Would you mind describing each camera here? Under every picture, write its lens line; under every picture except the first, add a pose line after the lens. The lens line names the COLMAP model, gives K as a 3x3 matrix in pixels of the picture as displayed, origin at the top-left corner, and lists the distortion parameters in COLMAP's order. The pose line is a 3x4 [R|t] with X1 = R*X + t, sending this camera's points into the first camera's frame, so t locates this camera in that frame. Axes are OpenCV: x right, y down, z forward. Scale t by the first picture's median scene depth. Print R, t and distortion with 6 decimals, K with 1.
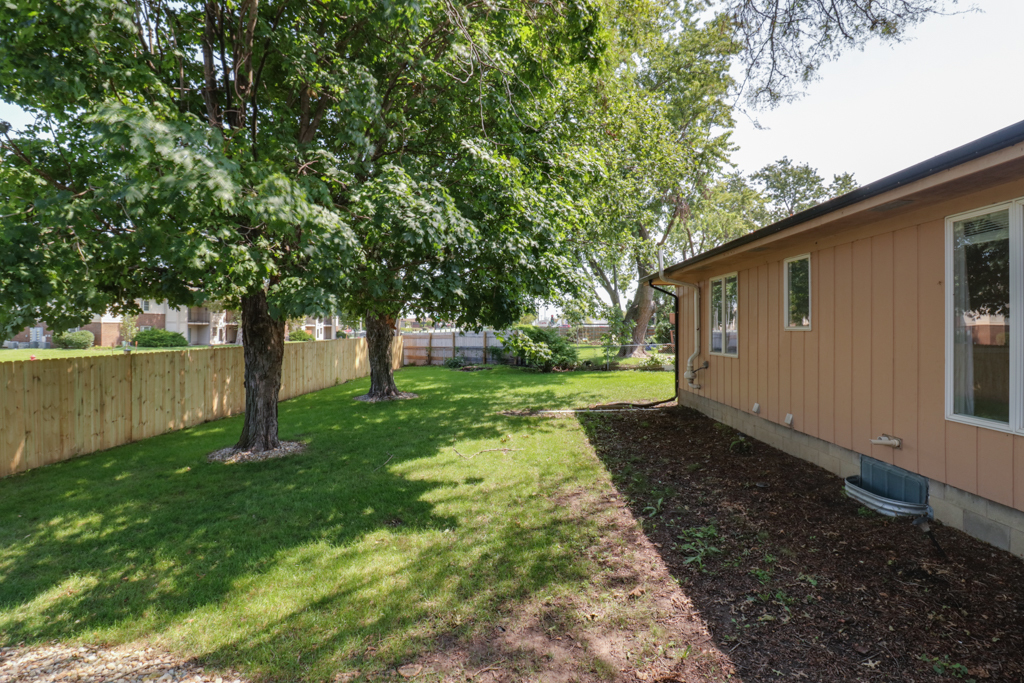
lens RADIAL K [[480.1, 0, 511.9], [0, 480.1, 324.6], [0, 0, 1]] dist [-0.018521, -0.000550]
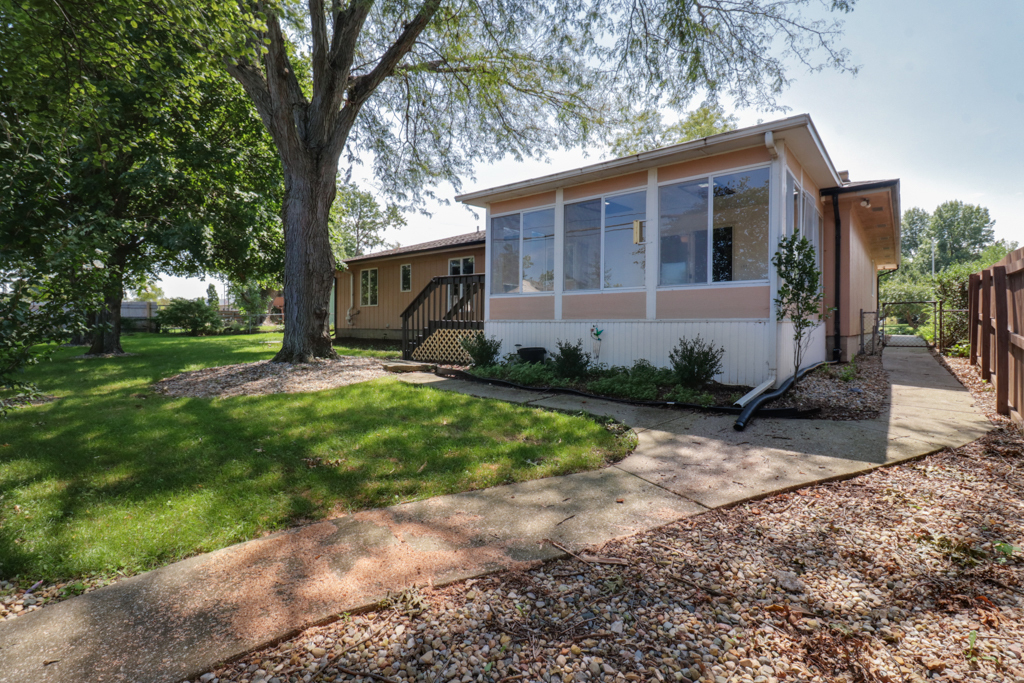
lens RADIAL K [[480.1, 0, 511.9], [0, 480.1, 324.6], [0, 0, 1]] dist [-0.018521, -0.000550]
pose [[0.637582, 0.003970, 0.770372, -0.178234], [-0.011231, 0.999928, 0.004142, 0.028953], [-0.770300, -0.011293, 0.637581, -0.191891]]
